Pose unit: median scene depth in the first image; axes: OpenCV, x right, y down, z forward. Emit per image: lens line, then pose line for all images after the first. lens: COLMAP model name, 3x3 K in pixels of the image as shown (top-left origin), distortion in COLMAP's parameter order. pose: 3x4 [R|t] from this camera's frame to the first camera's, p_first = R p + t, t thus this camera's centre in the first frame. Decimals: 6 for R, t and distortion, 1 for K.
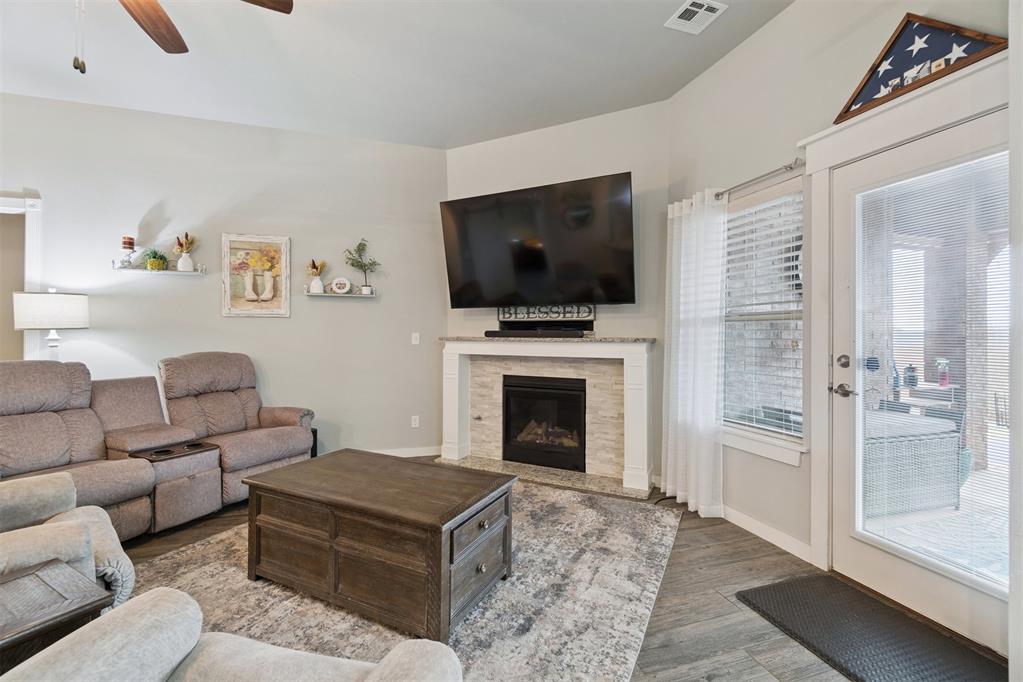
lens RADIAL K [[441.9, 0, 511.3], [0, 441.9, 332.9], [0, 0, 1]] dist [-0.005551, 0.001829]
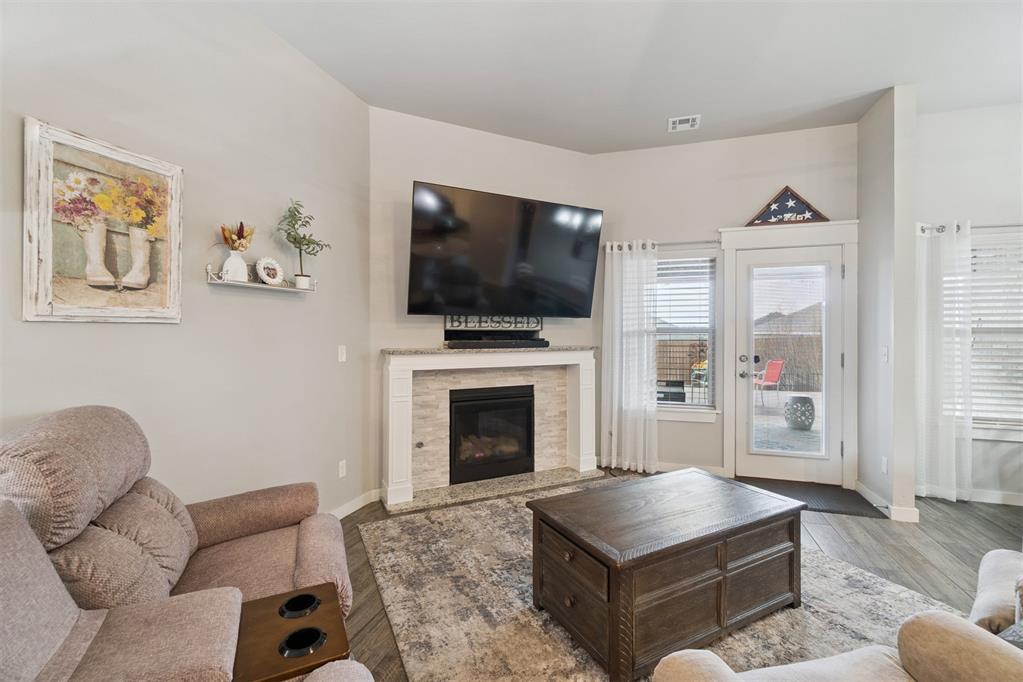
lens RADIAL K [[441.9, 0, 514.0], [0, 441.9, 332.5], [0, 0, 1]] dist [-0.005551, 0.001829]
pose [[0.588769, -0.004793, 0.808287, -0.737064], [-0.002113, 0.999970, 0.007468, -0.031581], [-0.808299, -0.006105, 0.588741, 0.406758]]
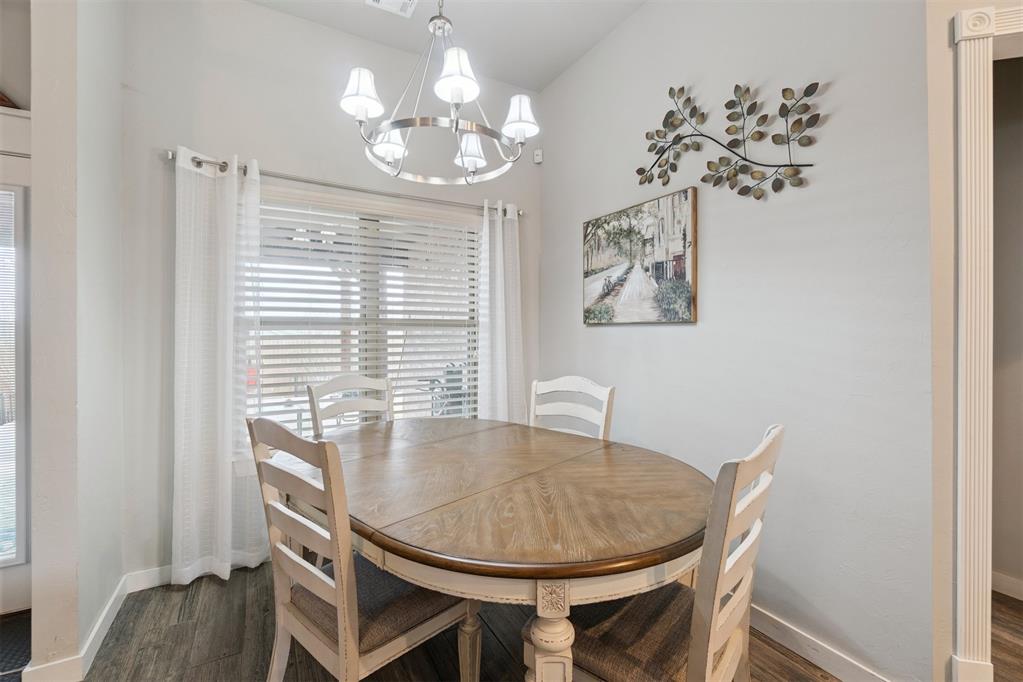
lens RADIAL K [[441.9, 0, 518.7], [0, 441.9, 335.4], [0, 0, 1]] dist [-0.005551, 0.001829]
pose [[-0.216765, -0.004993, 0.976211, -0.146466], [-0.000535, 0.999987, 0.004996, -0.012374], [-0.976224, 0.000560, -0.216765, -0.041304]]
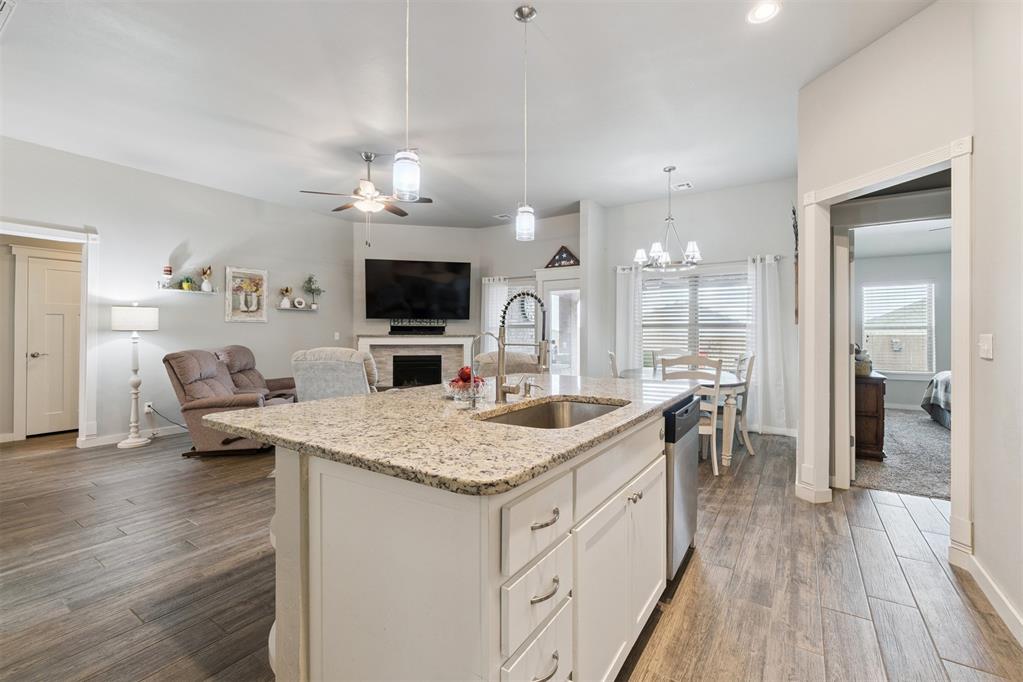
lens RADIAL K [[441.9, 0, 513.6], [0, 441.9, 329.3], [0, 0, 1]] dist [-0.005551, 0.001829]
pose [[0.777449, 0.004177, 0.628932, -0.858243], [-0.001645, 0.999988, -0.004608, -0.006568], [-0.628943, 0.002548, 0.777447, -0.797833]]
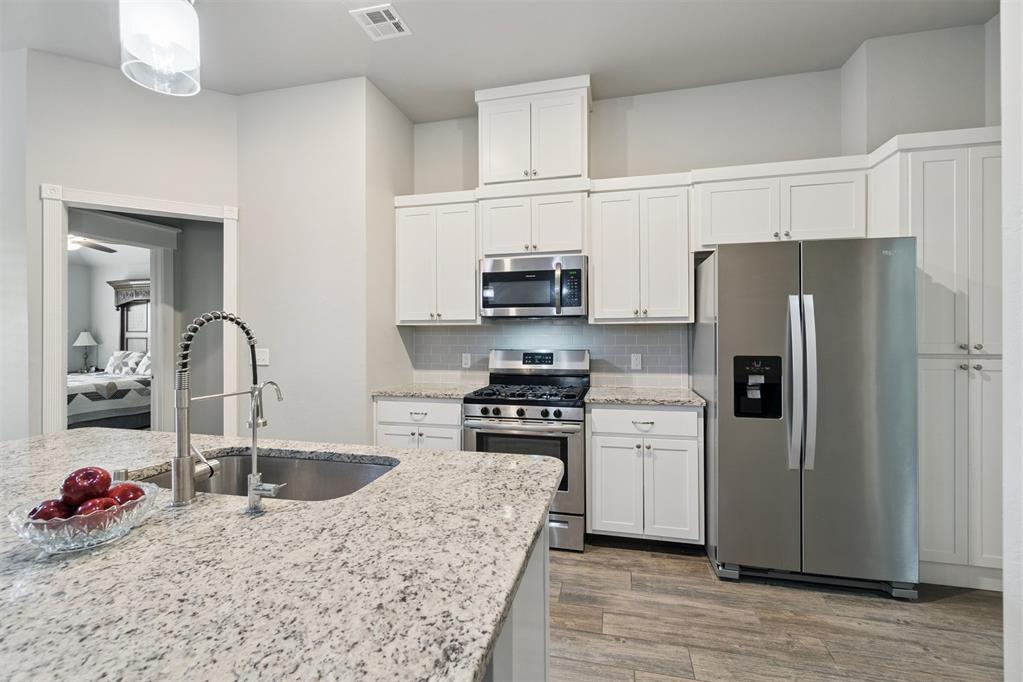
lens RADIAL K [[441.9, 0, 508.1], [0, 441.9, 333.8], [0, 0, 1]] dist [-0.005551, 0.001829]
pose [[-0.851509, -0.001121, 0.524338, -0.883347], [0.000110, 0.999997, 0.002317, -0.035286], [-0.524340, 0.002031, -0.851507, -0.271823]]
